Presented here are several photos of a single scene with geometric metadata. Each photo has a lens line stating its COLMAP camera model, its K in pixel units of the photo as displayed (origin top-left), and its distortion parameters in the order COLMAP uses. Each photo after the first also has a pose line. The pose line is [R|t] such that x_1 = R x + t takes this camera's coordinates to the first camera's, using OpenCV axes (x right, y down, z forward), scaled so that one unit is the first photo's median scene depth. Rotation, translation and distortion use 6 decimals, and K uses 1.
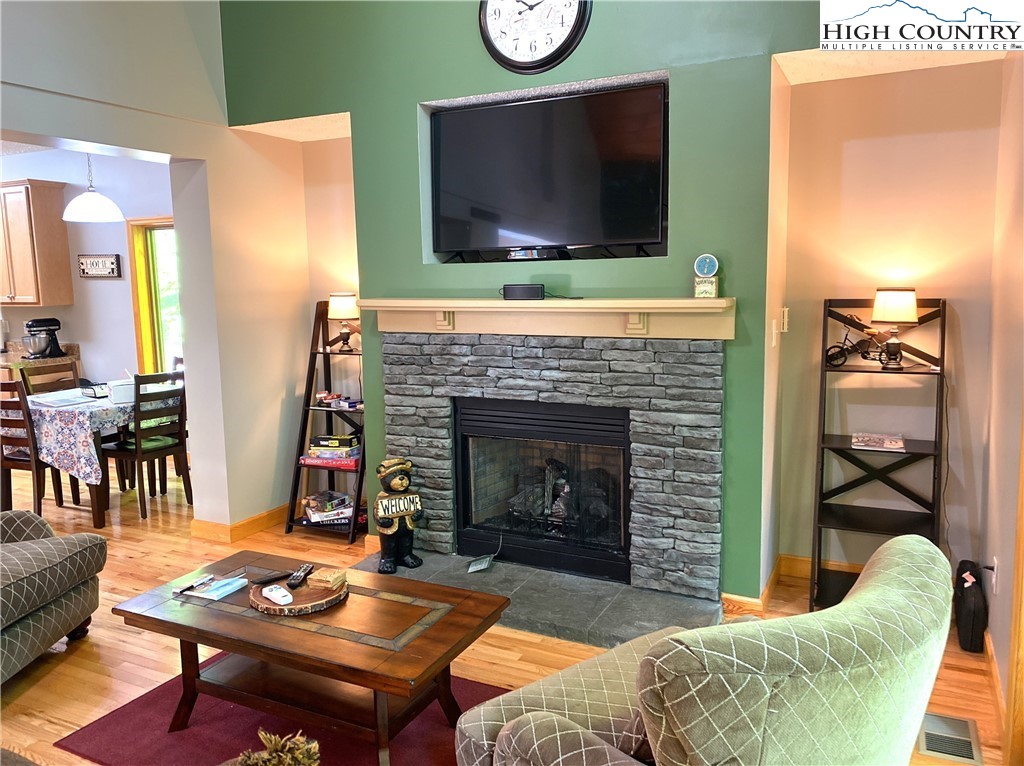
lens RADIAL K [[789.2, 0, 540.1], [0, 789.2, 377.5], [0, 0, 1]] dist [0.024687, -0.020035]
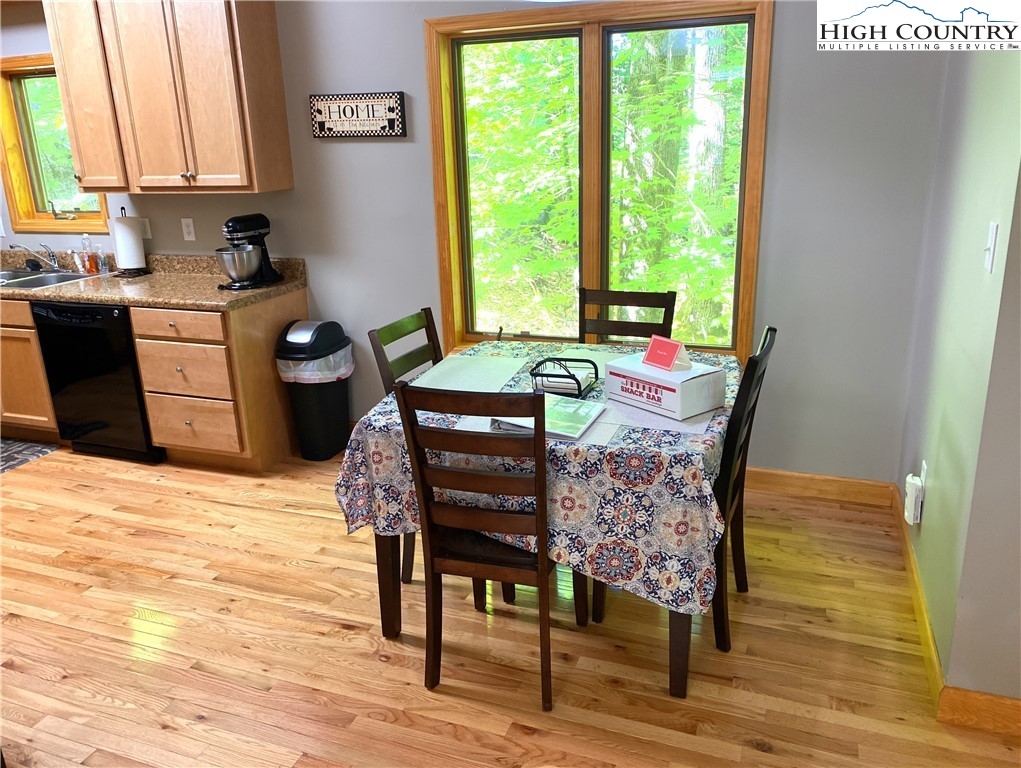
lens RADIAL K [[786.9, 0, 494.2], [0, 786.9, 366.8], [0, 0, 1]] dist [0.024687, -0.020035]
pose [[0.995537, -0.031034, 0.089129, -0.519120], [0.017546, 0.988786, 0.148308, -0.049677], [-0.092732, -0.146082, 0.984917, 0.440594]]
